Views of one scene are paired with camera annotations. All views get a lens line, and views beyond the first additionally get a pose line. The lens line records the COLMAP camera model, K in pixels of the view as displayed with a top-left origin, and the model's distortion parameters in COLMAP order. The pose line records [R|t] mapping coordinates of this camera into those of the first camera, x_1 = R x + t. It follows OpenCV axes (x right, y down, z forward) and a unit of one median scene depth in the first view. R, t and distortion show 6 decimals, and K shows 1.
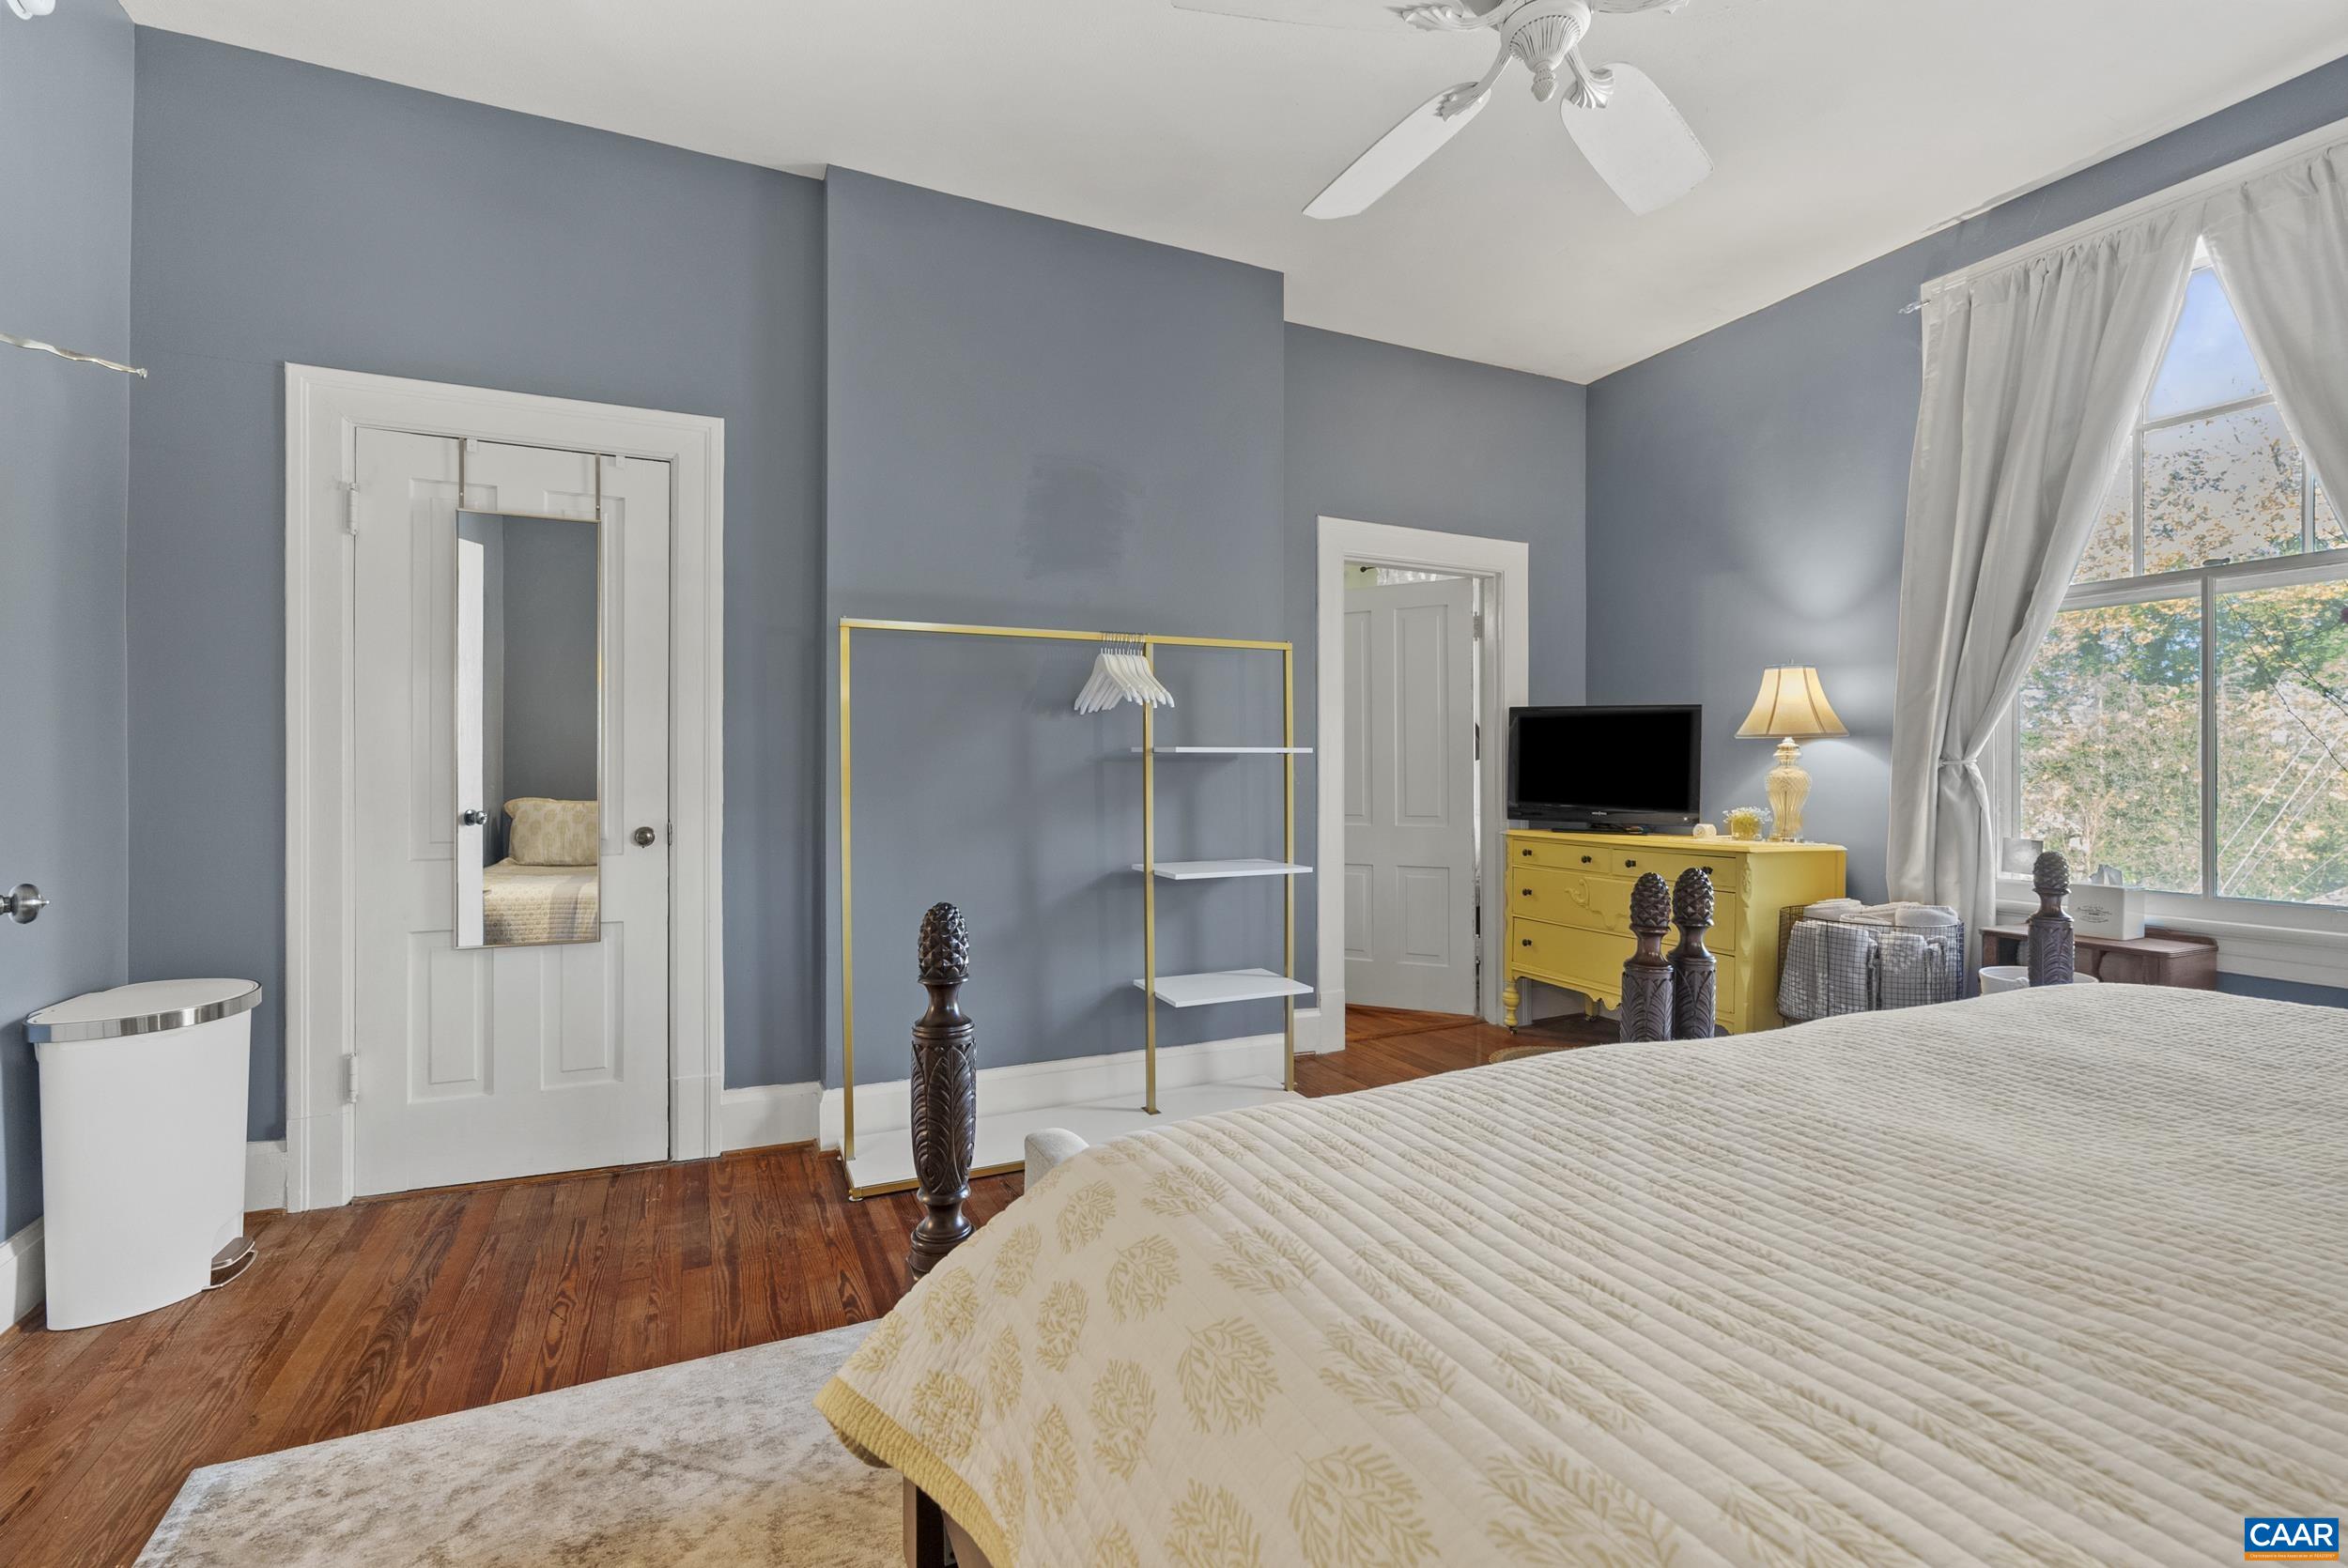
lens RADIAL K [[1048.5, 0, 1185.1], [0, 1048.5, 778.9], [0, 0, 1]] dist [-0.001448, -0.000185]
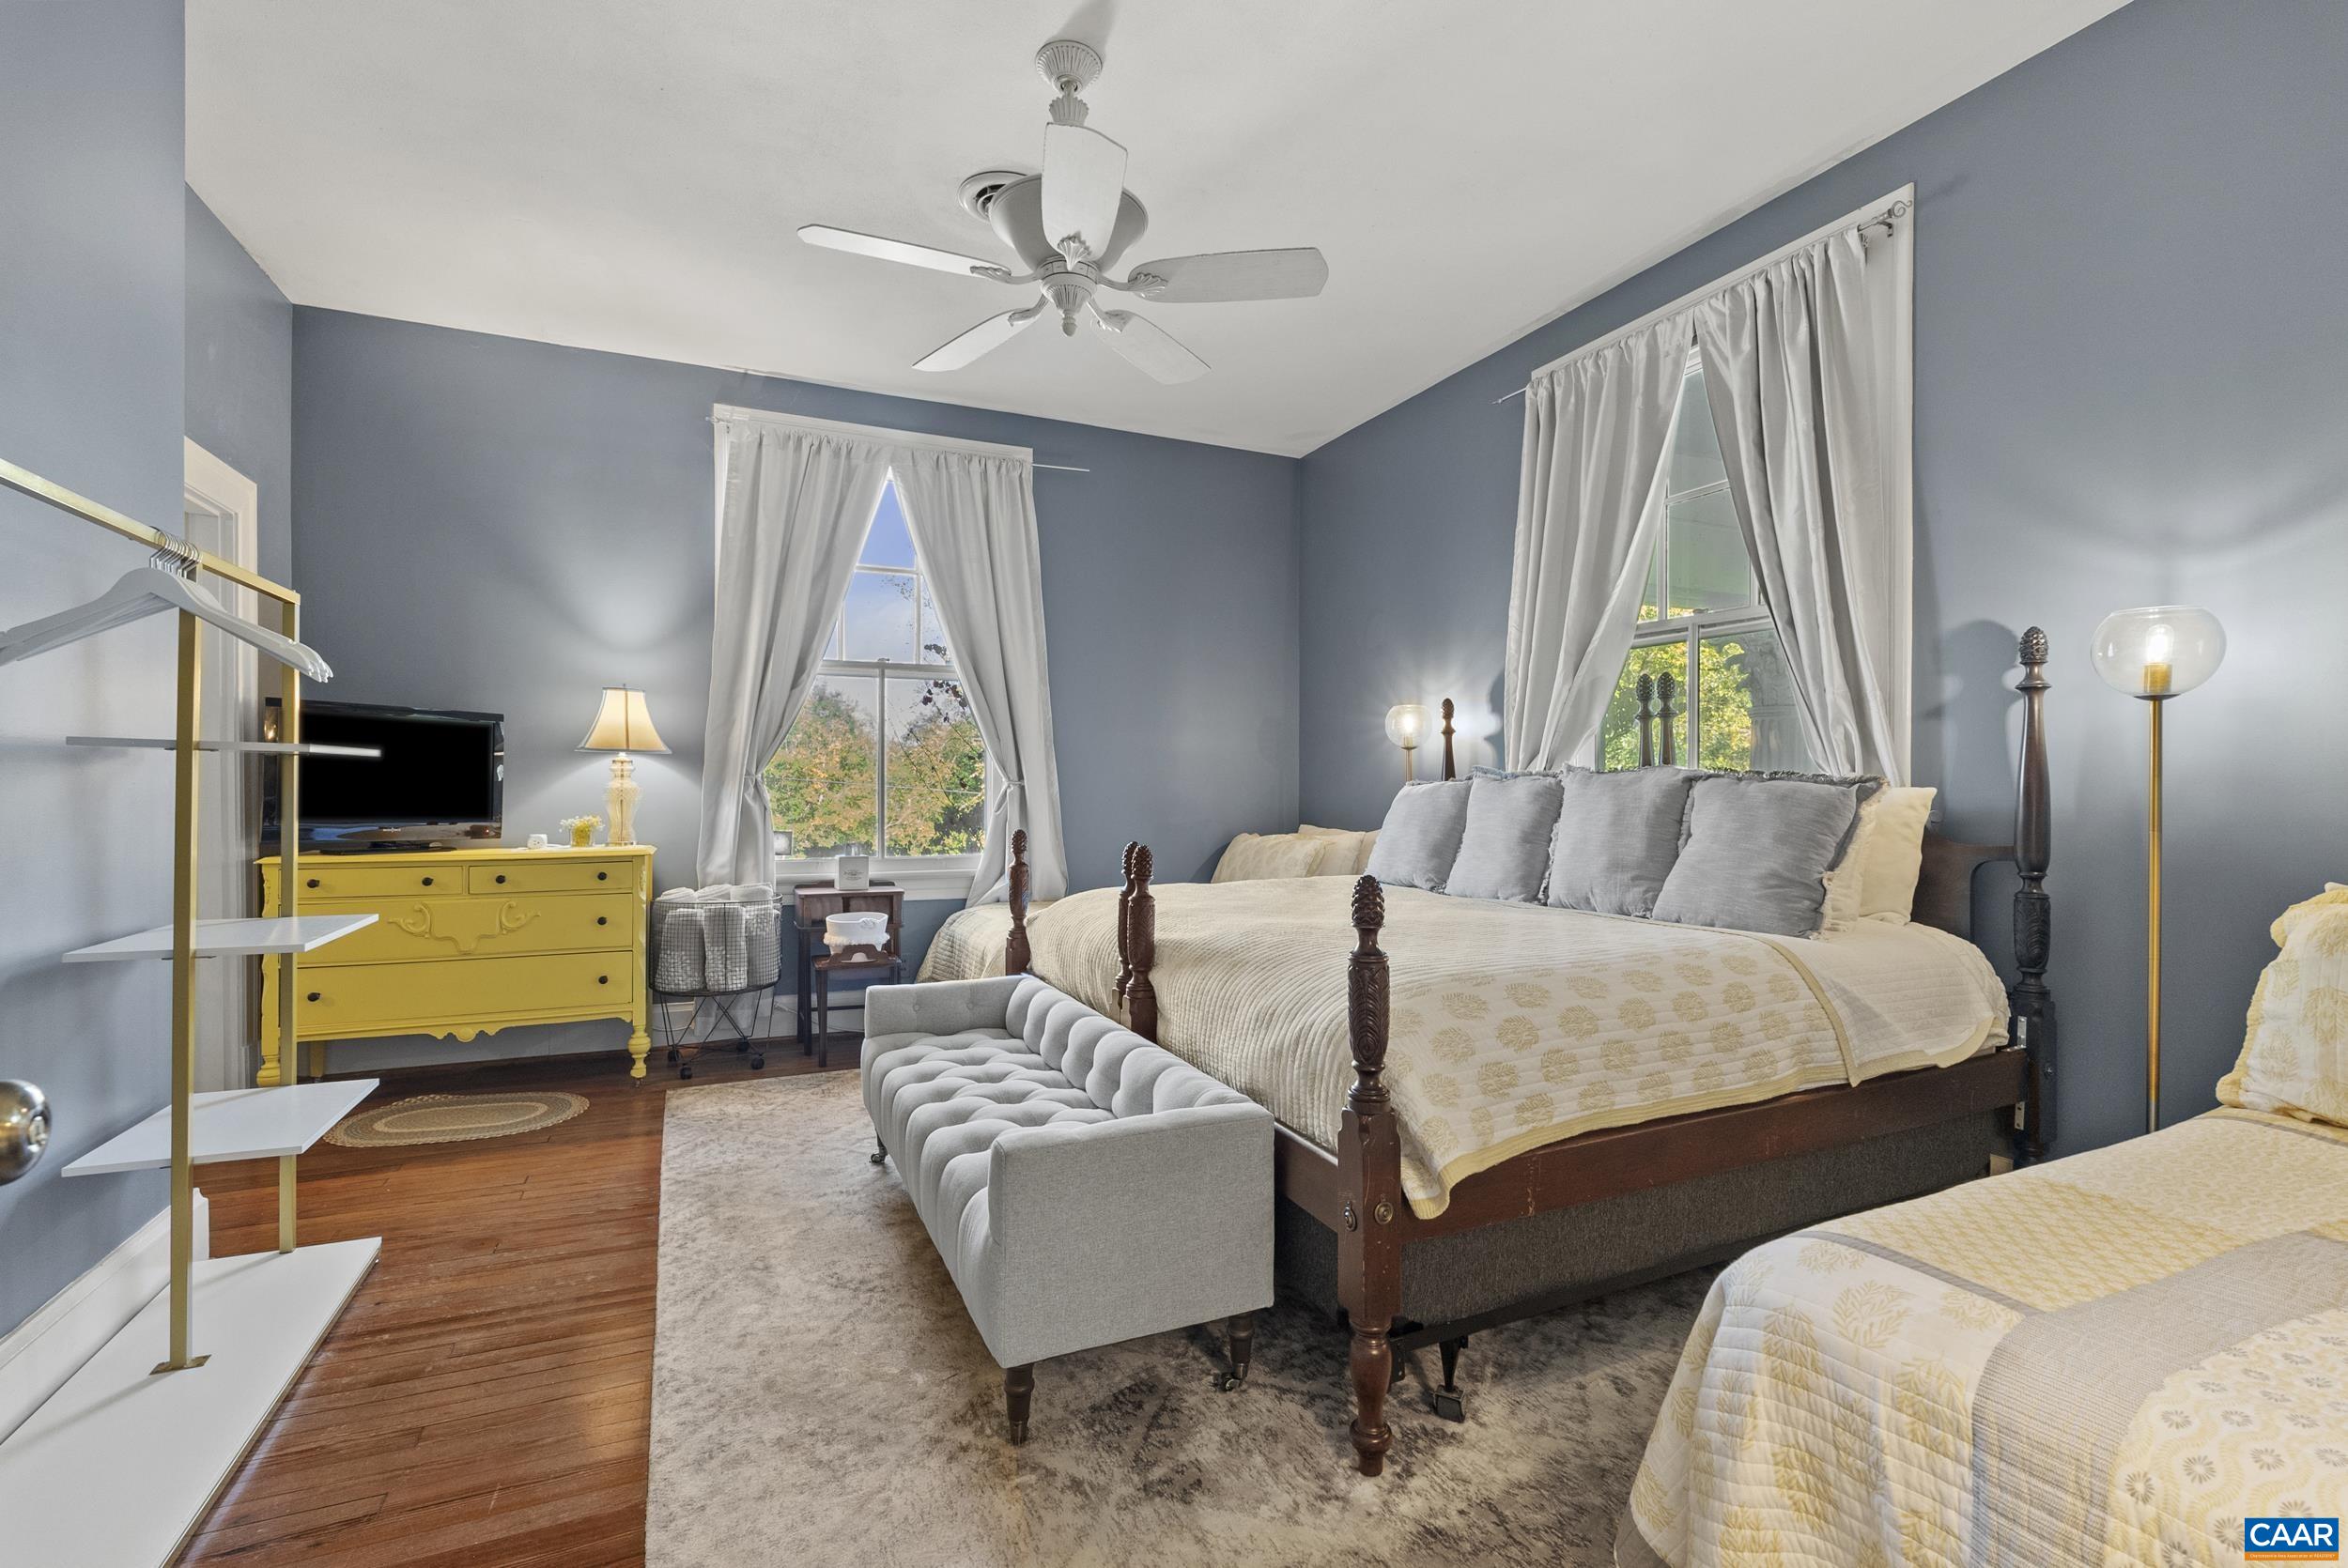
lens RADIAL K [[1048.5, 0, 1185.1], [0, 1048.5, 778.9], [0, 0, 1]] dist [-0.001448, -0.000185]
pose [[0.010330, 0.005947, 0.999929, -0.577587], [0.005399, 0.999967, -0.006003, -0.000959], [-0.999932, 0.005461, 0.010297, 0.413756]]
